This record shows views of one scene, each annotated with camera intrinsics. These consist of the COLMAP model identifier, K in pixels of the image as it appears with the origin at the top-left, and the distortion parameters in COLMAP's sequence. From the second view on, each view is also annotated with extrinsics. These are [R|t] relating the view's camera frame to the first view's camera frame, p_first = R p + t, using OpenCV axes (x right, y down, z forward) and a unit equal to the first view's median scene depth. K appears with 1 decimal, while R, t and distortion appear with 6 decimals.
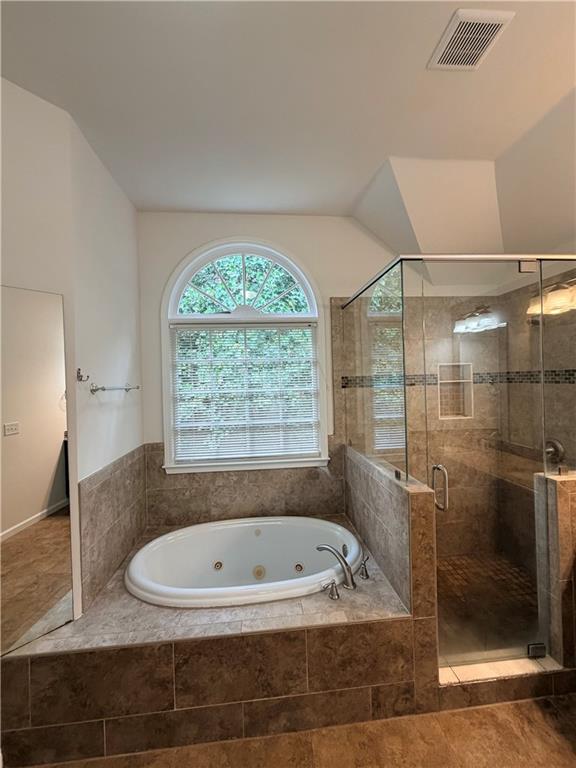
lens RADIAL K [[305.1, 0, 287.8], [0, 305.1, 382.7], [0, 0, 1]] dist [0.000342, 0.000655]
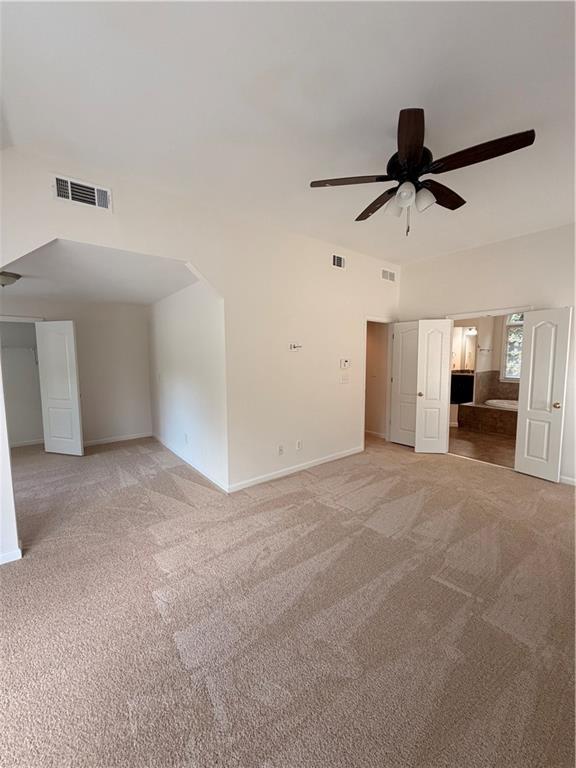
lens RADIAL K [[305.1, 0, 288.4], [0, 305.1, 383.1], [0, 0, 1]] dist [0.000342, 0.000655]
pose [[0.546493, 0.104191, -0.830957, 0.968416], [-0.019381, 0.993538, 0.111830, 0.043358], [0.837239, -0.045010, 0.544981, -2.396858]]
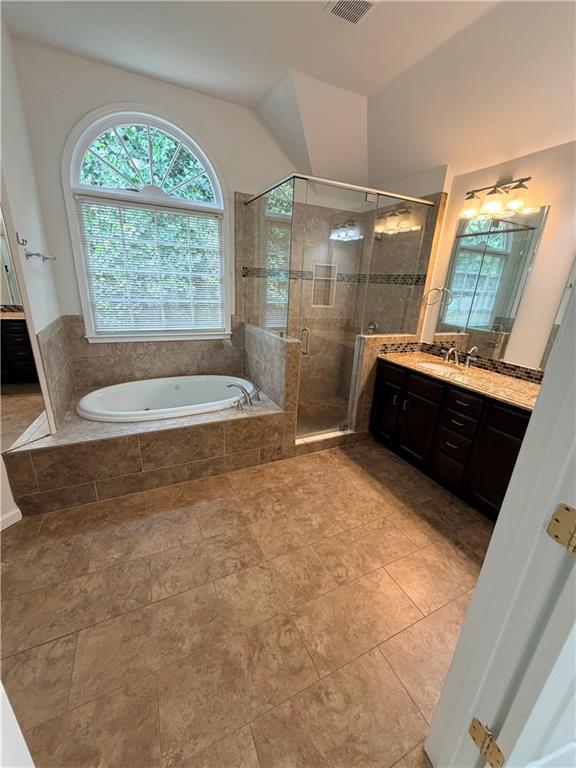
lens RADIAL K [[305.1, 0, 287.9], [0, 305.1, 382.8], [0, 0, 1]] dist [0.000342, 0.000655]
pose [[0.934082, -0.041518, 0.354636, -0.131148], [-0.071513, 0.951339, 0.299733, 0.051888], [-0.349823, -0.305337, 0.885660, -0.357575]]
